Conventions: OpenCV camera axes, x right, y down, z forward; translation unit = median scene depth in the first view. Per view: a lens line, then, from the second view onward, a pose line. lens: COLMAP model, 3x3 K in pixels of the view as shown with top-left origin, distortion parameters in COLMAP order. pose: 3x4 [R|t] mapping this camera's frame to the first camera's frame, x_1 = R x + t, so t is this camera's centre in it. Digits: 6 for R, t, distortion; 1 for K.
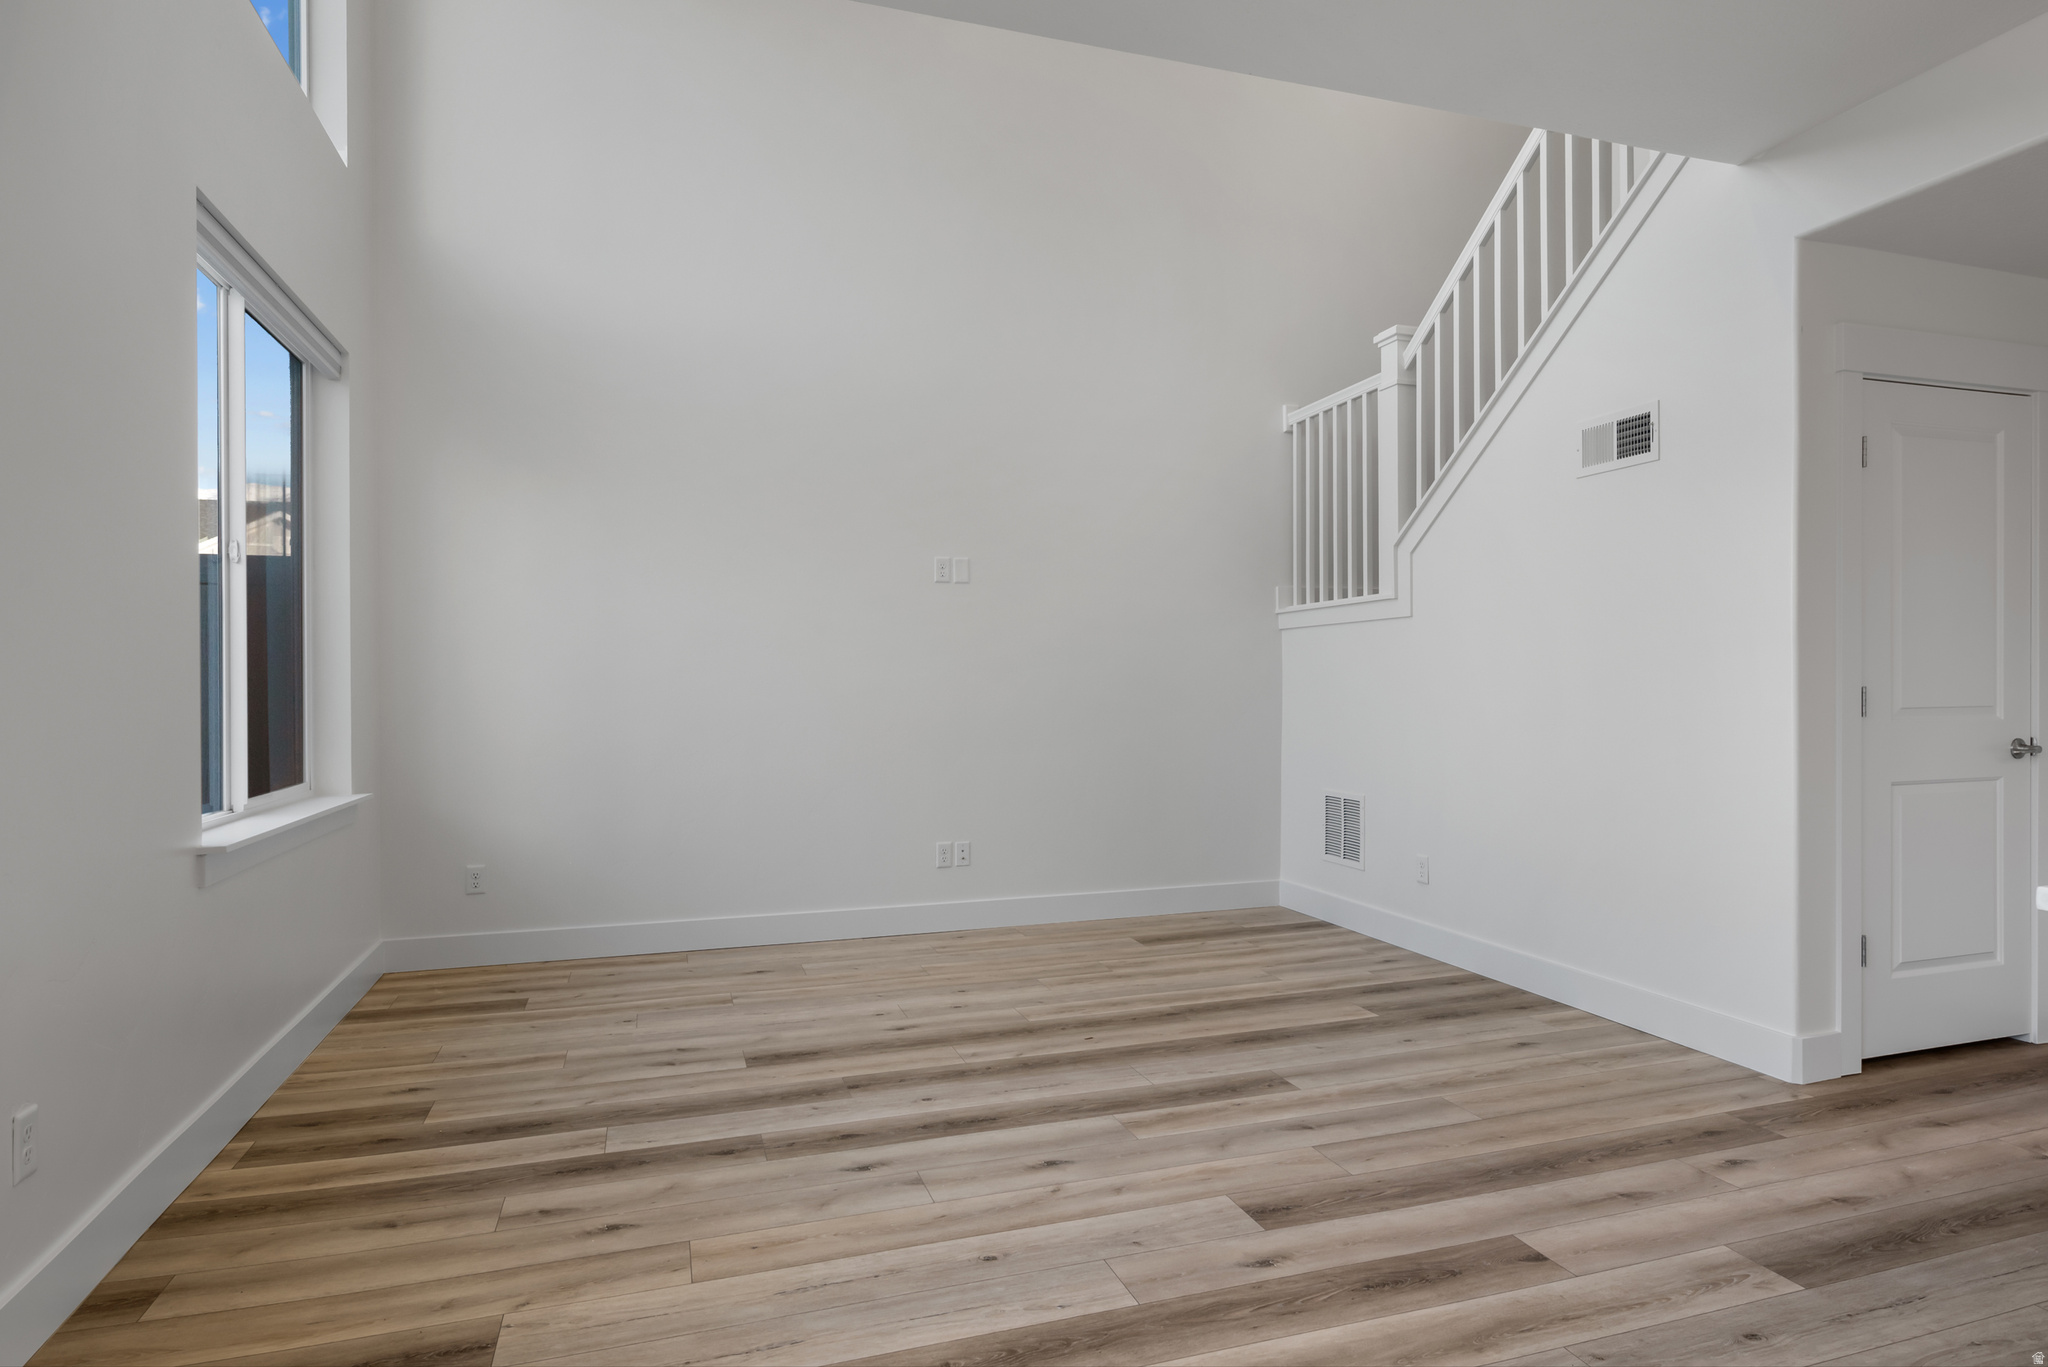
lens RADIAL K [[1134.9, 0, 1014.3], [0, 1134.9, 684.2], [0, 0, 1]] dist [0.007761, 0.000780]
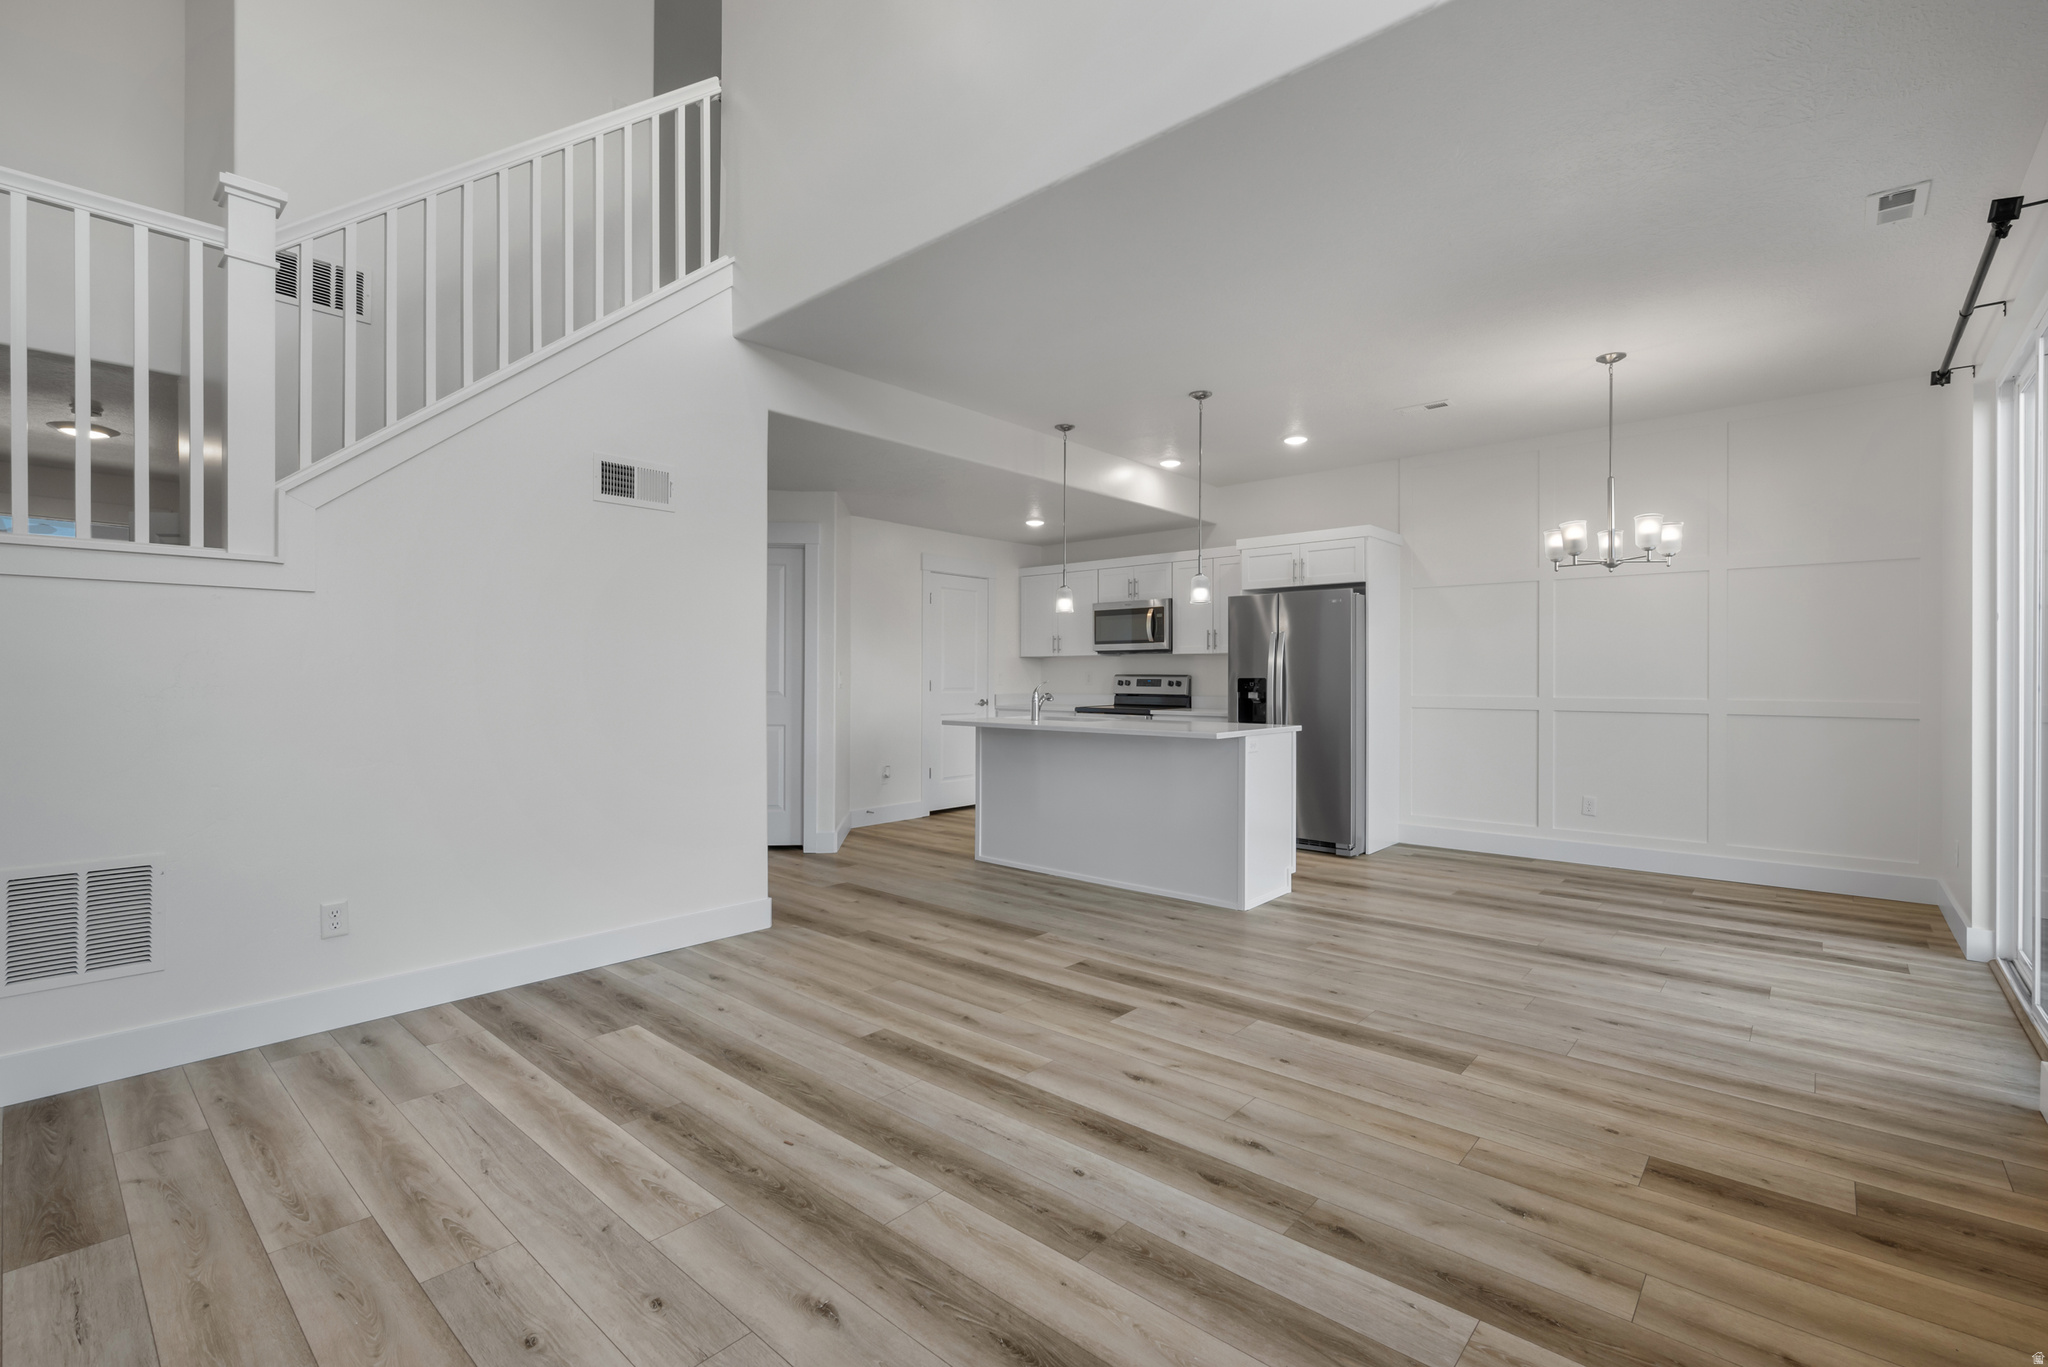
lens RADIAL K [[904.8, 0, 1031.1], [0, 904.8, 678.2], [0, 0, 1]] dist [0.008485, -0.000477]
pose [[-0.517972, 0.008921, 0.855351, -0.699852], [0.000560, 0.999949, -0.010090, 0.007447], [-0.855397, -0.004747, -0.517951, 1.520375]]
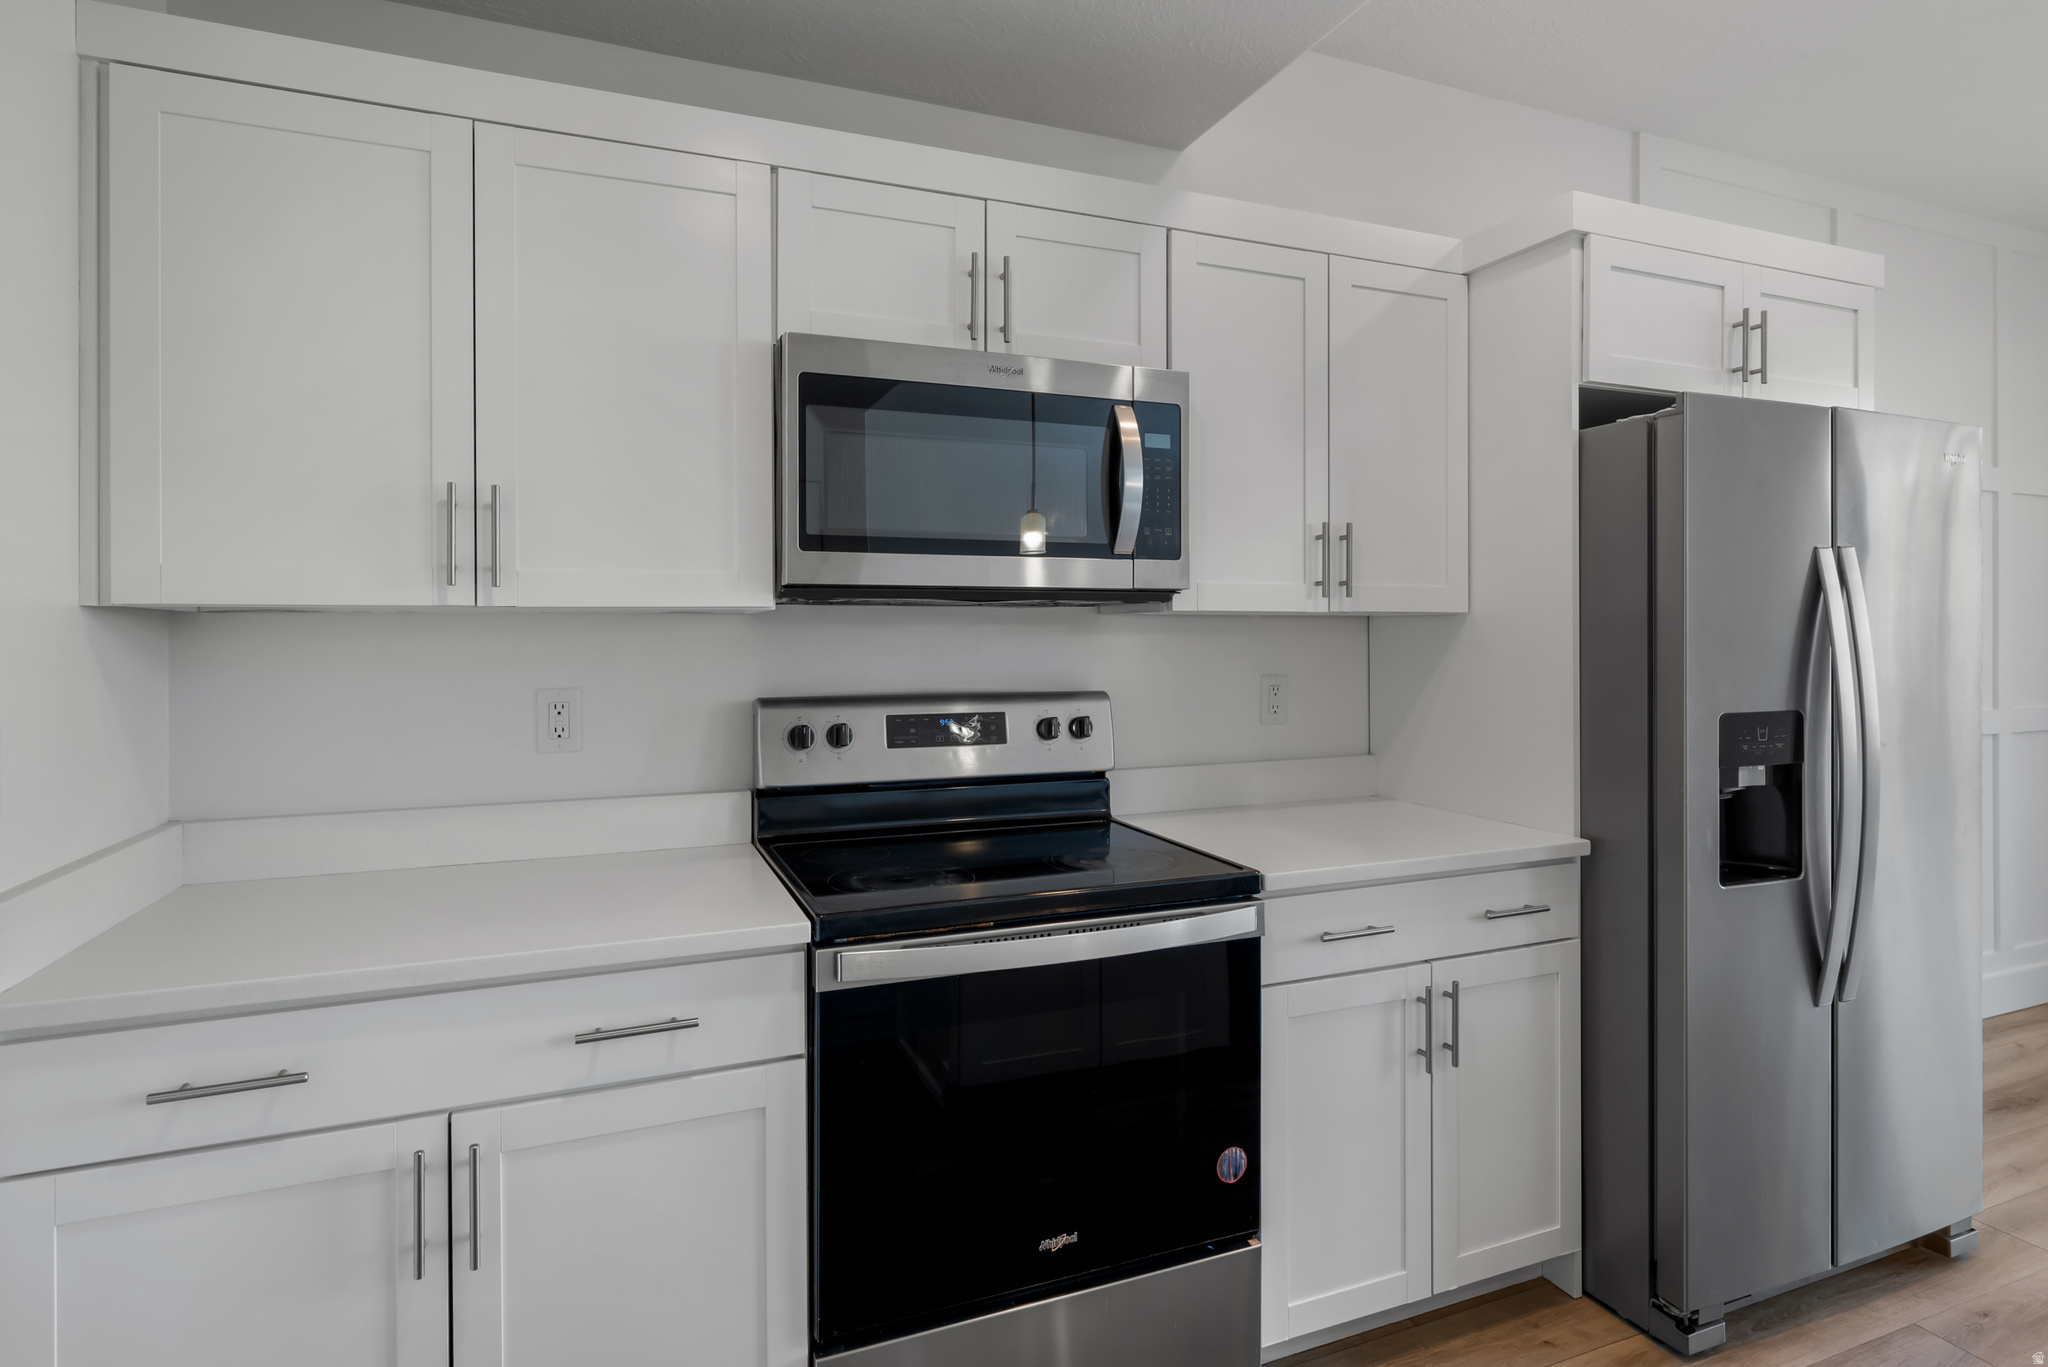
lens RADIAL K [[1070.8, 0, 1036.2], [0, 1070.8, 629.9], [0, 0, 1]] dist [0.002039, -0.000694]
pose [[-0.996286, 0.013671, -0.085010, 1.404856], [0.014519, 0.999851, -0.009375, -0.067218], [0.084869, -0.010575, -0.996336, 0.582917]]
